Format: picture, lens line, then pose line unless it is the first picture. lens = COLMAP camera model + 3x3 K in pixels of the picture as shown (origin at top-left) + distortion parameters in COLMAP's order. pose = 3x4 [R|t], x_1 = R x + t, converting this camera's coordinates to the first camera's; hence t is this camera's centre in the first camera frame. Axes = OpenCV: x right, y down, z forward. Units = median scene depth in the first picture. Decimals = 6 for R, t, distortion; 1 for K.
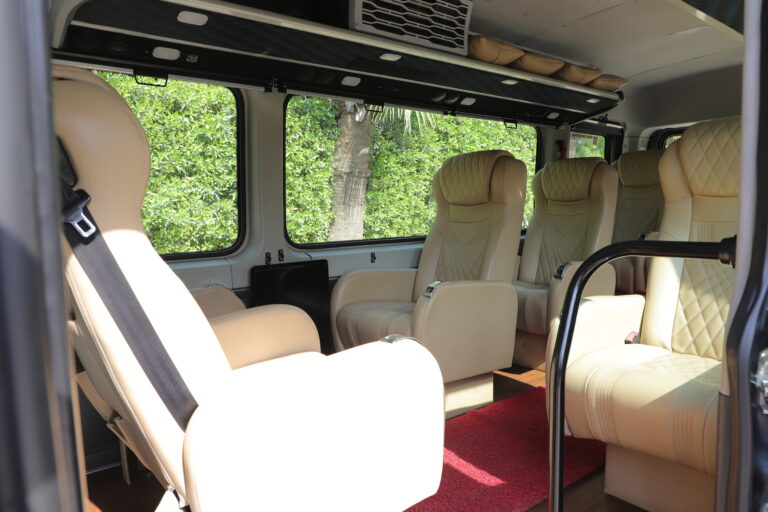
lens RADIAL K [[529.0, 0, 382.6], [0, 529.0, 259.2], [0, 0, 1]] dist [-0.078792, 0.038253]
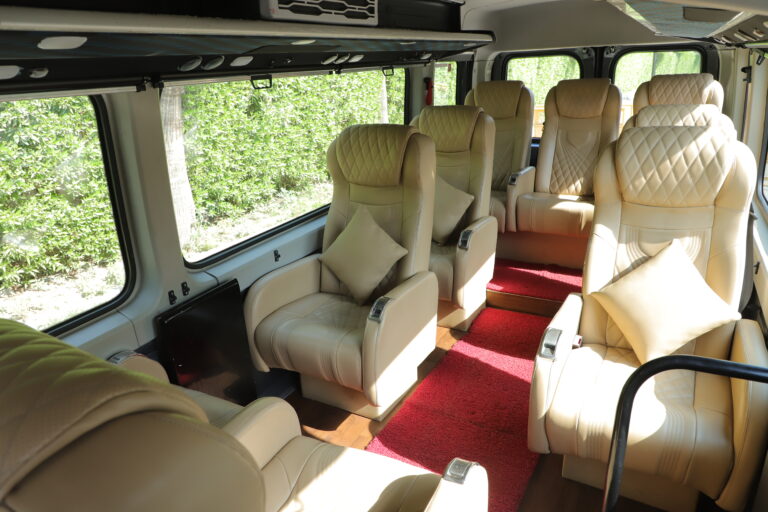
lens RADIAL K [[529.0, 0, 380.9], [0, 529.0, 257.9], [0, 0, 1]] dist [-0.078792, 0.038253]
pose [[0.920270, -0.160500, 0.356852, -0.123422], [0.068447, 0.963971, 0.257049, -0.153845], [-0.385251, -0.212129, 0.898100, 0.100780]]
